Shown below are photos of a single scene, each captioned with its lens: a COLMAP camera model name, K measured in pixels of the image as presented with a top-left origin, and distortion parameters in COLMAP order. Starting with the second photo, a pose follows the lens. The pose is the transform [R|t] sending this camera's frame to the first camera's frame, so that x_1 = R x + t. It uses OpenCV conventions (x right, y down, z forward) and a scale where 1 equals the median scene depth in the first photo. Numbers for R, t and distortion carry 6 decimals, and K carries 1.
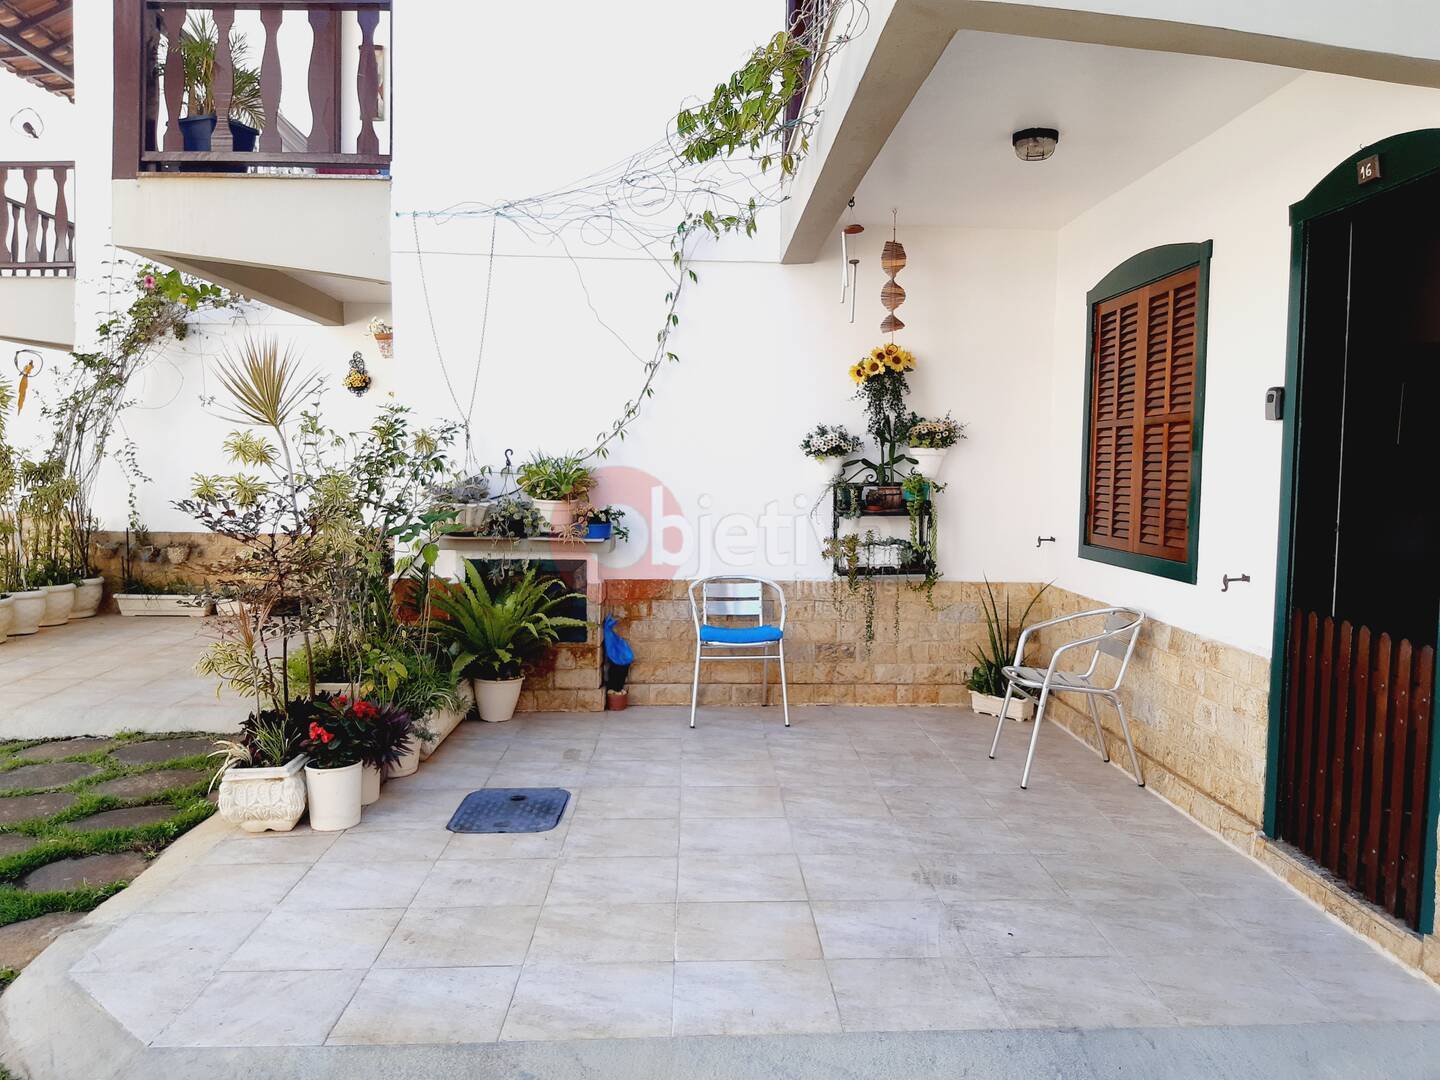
lens RADIAL K [[1120.6, 0, 729.9], [0, 1120.6, 549.6], [0, 0, 1]] dist [0.024702, -0.064701]
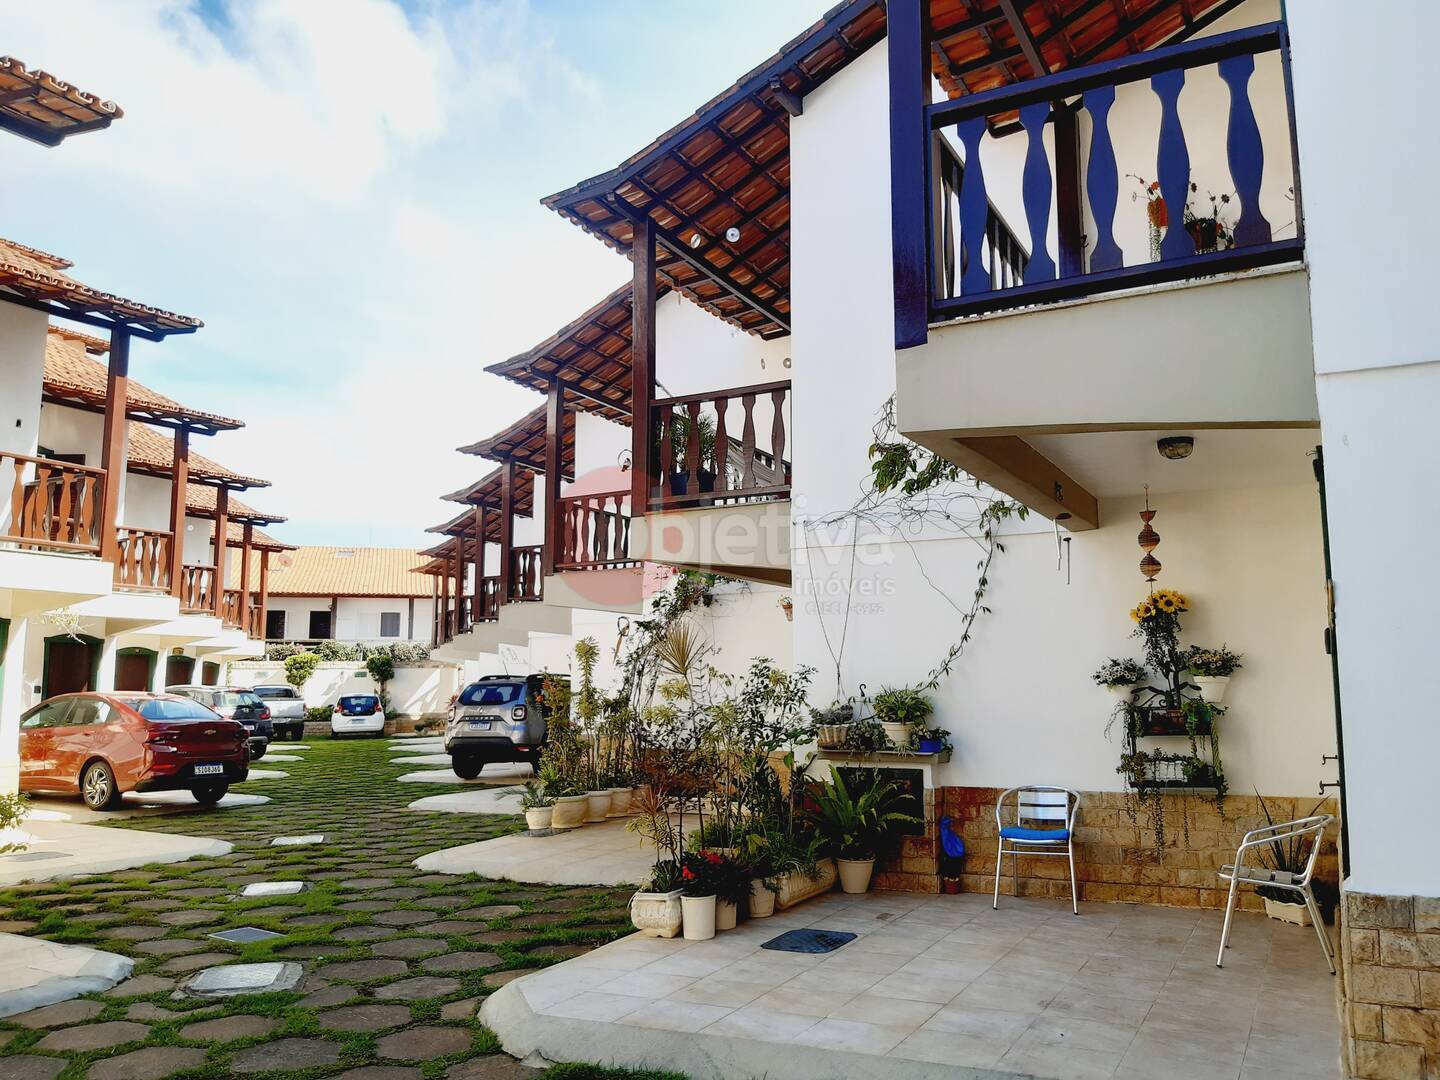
lens RADIAL K [[1120.6, 0, 711.4], [0, 1120.6, 527.3], [0, 0, 1]] dist [0.024702, -0.064701]
pose [[0.862567, -0.090206, -0.497837, 0.325801], [-0.022600, 0.976126, -0.216028, 0.021312], [0.505438, 0.197589, 0.839935, -0.260748]]
